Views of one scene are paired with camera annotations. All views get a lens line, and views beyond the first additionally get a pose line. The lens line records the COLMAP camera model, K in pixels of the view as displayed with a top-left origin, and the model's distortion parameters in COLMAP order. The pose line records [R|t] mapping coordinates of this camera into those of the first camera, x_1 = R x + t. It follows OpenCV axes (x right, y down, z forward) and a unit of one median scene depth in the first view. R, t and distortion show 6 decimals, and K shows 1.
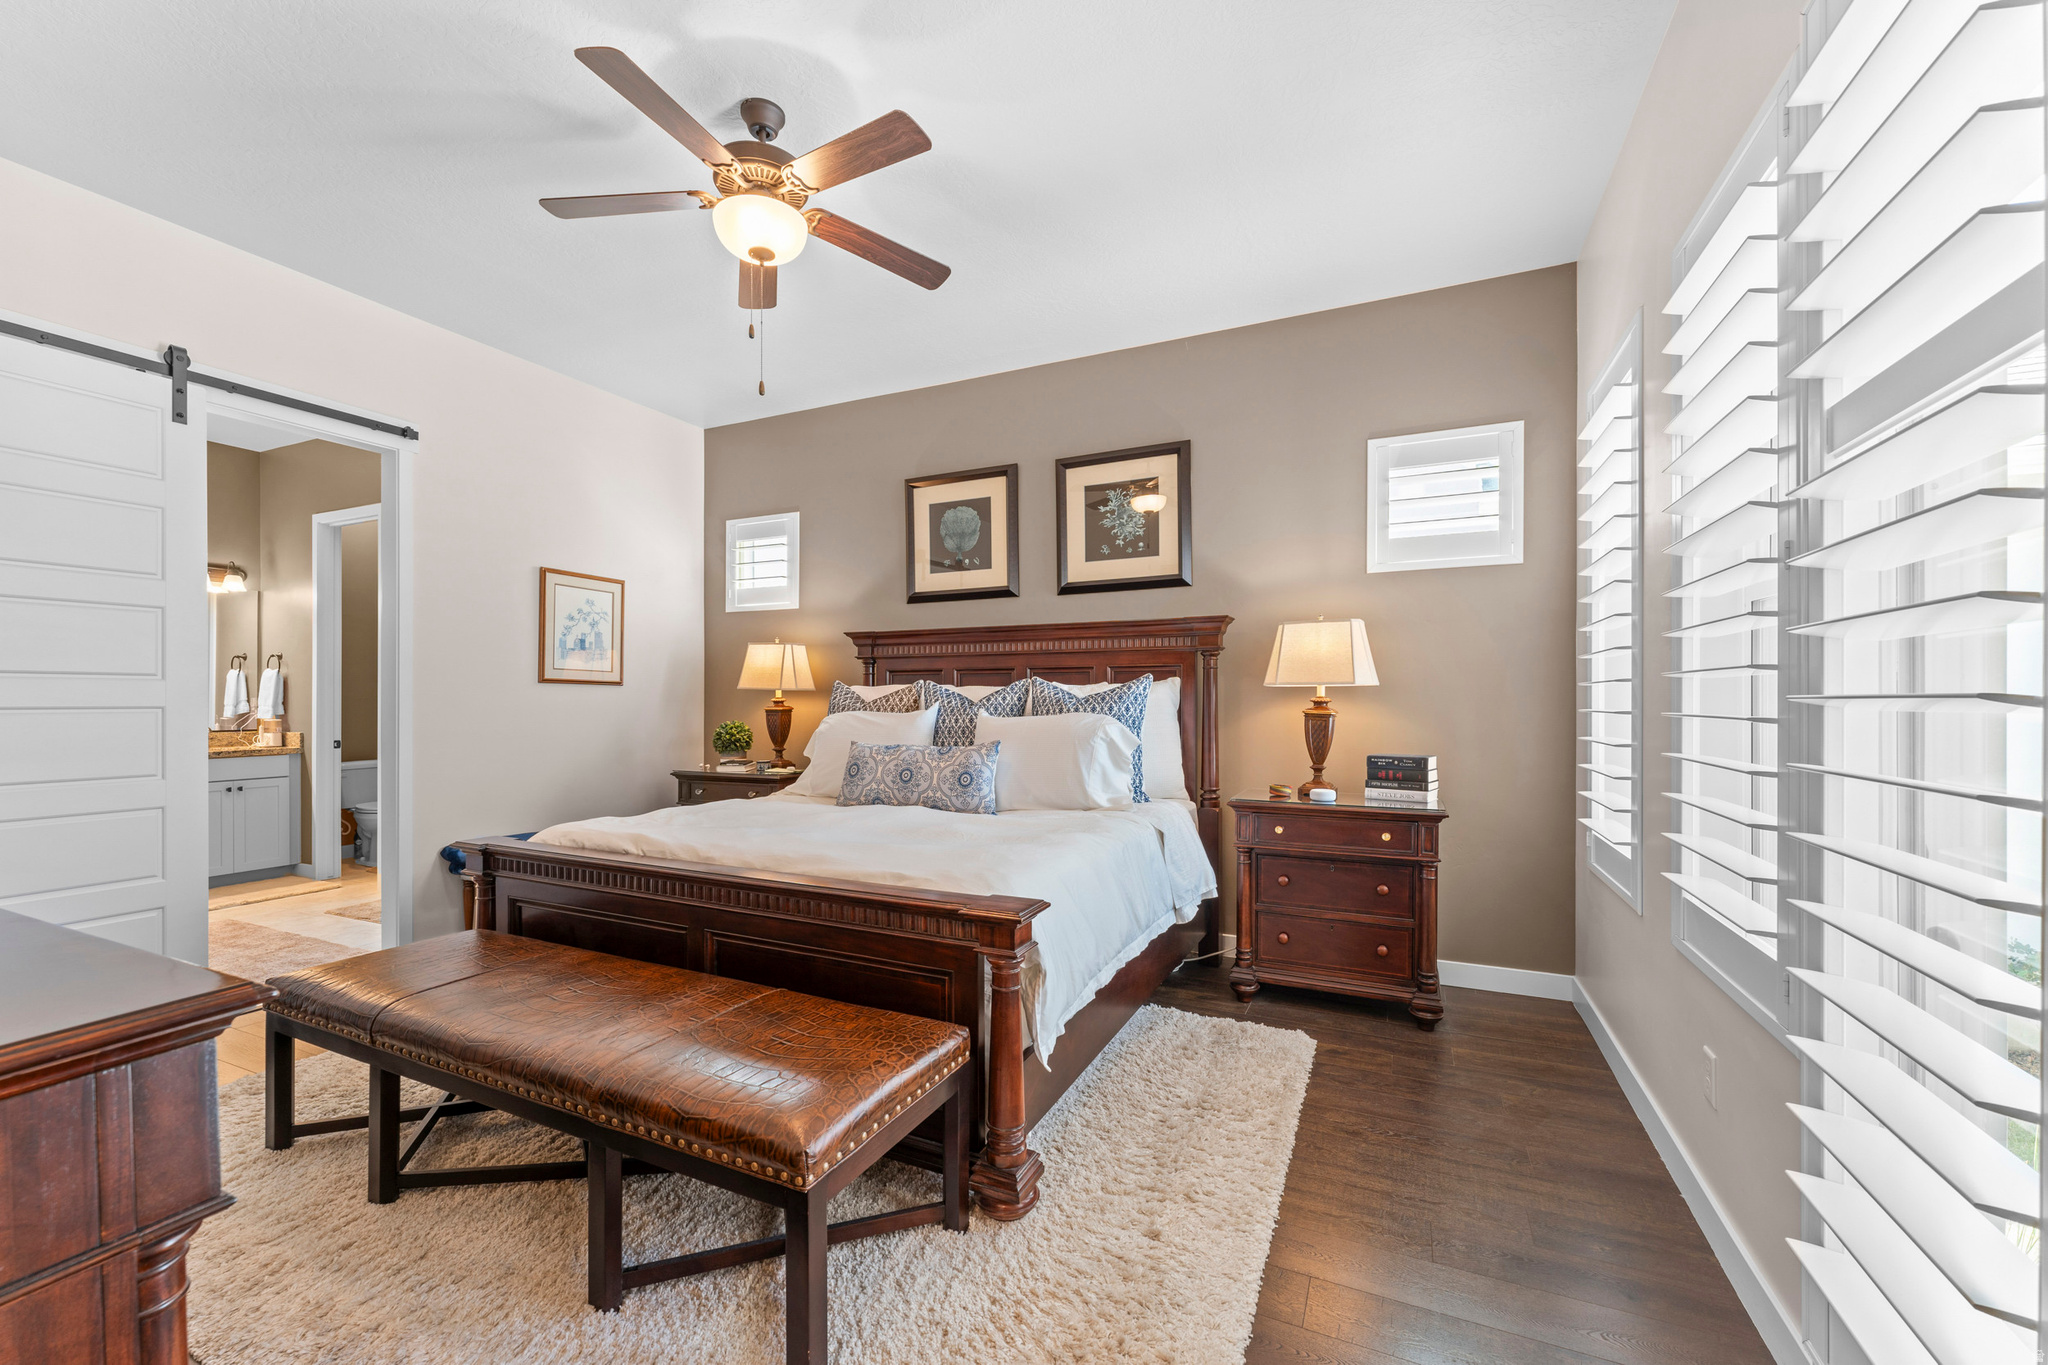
lens RADIAL K [[828.4, 0, 1021.3], [0, 828.4, 697.8], [0, 0, 1]] dist [0.002984, -0.000014]
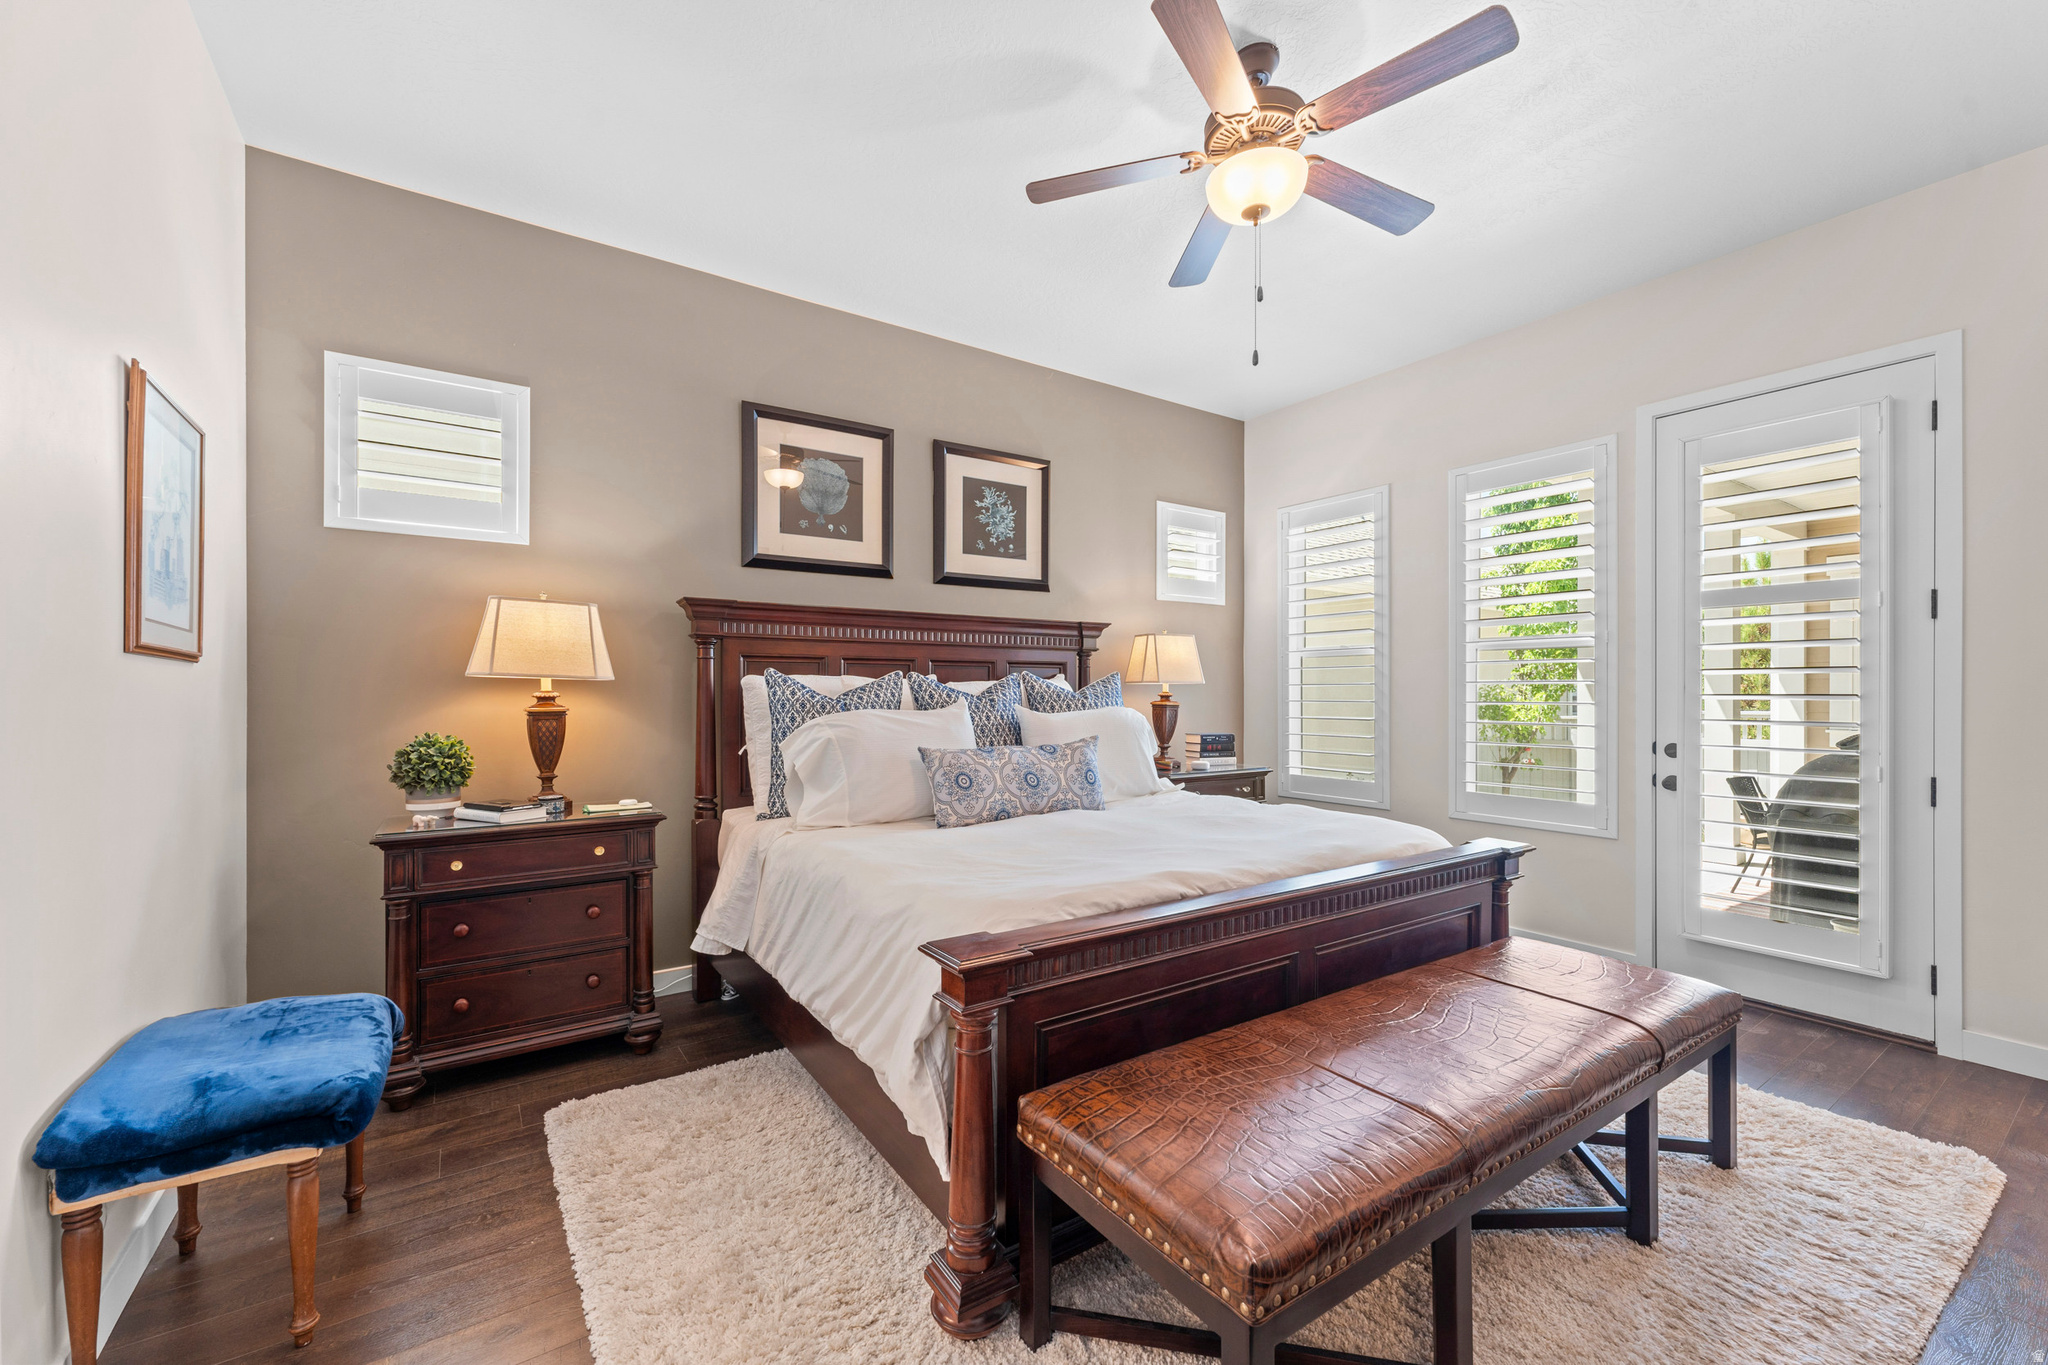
lens RADIAL K [[823.9, 0, 1024.2], [0, 823.9, 686.1], [0, 0, 1]] dist [-0.001256, 0.001119]
pose [[0.497700, 0.008237, 0.867310, -0.875218], [-0.001099, 0.999960, -0.008866, 0.001134], [-0.867349, 0.003460, 0.497689, 0.544842]]
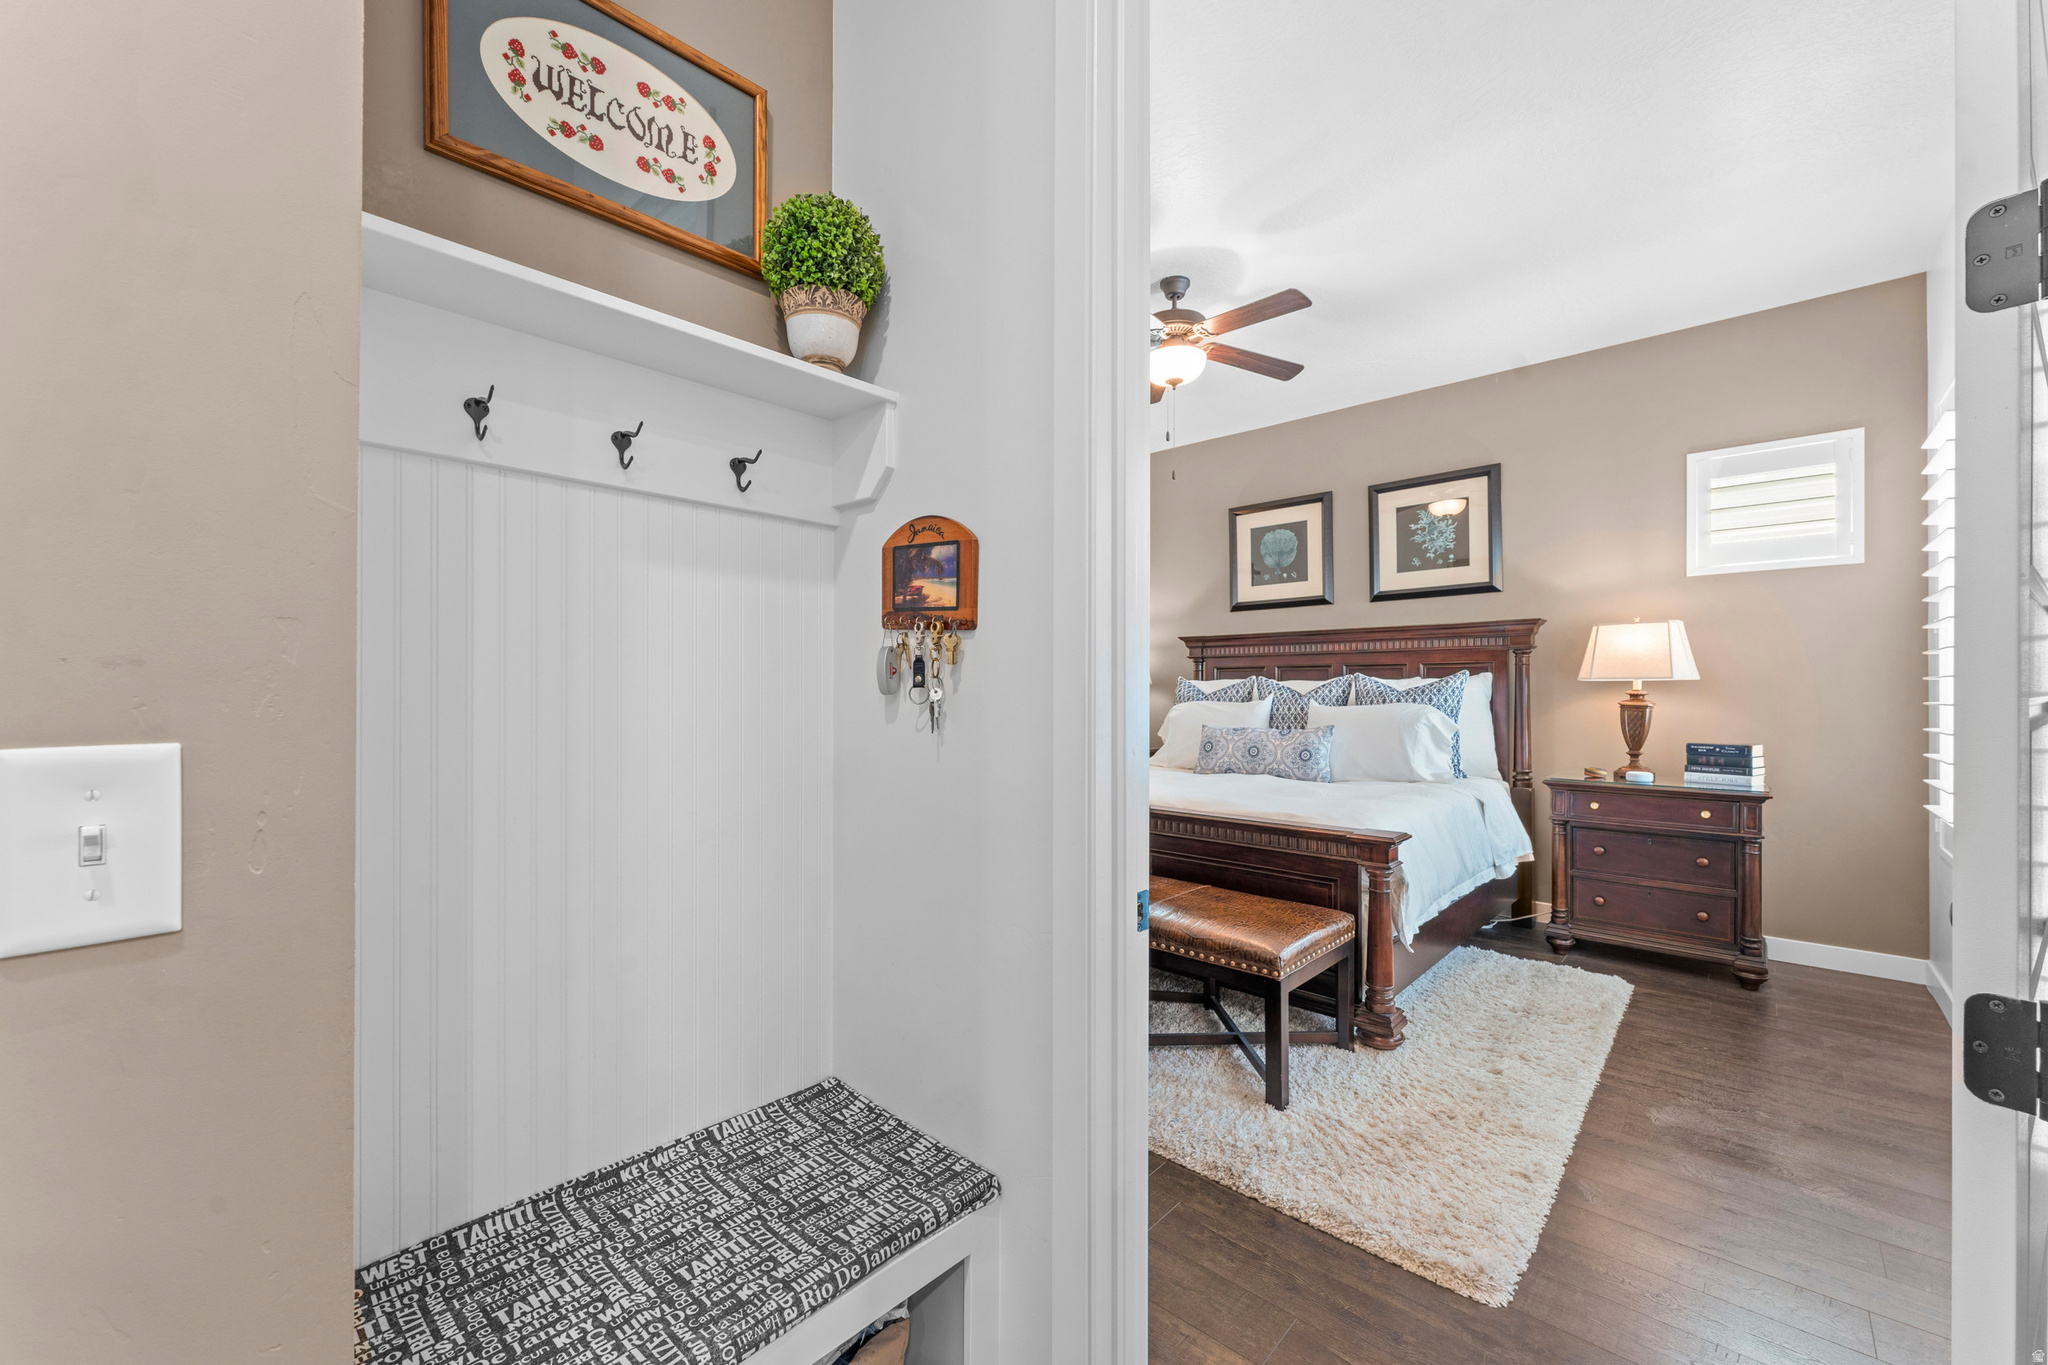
lens RADIAL K [[823.9, 0, 1011.1], [0, 823.9, 684.2], [0, 0, 1]] dist [-0.001256, 0.001119]
pose [[0.953607, -0.001454, -0.301049, -0.108680], [-0.000427, 0.999981, -0.006184, -0.001725], [0.301053, 0.006026, 0.953588, -0.311377]]
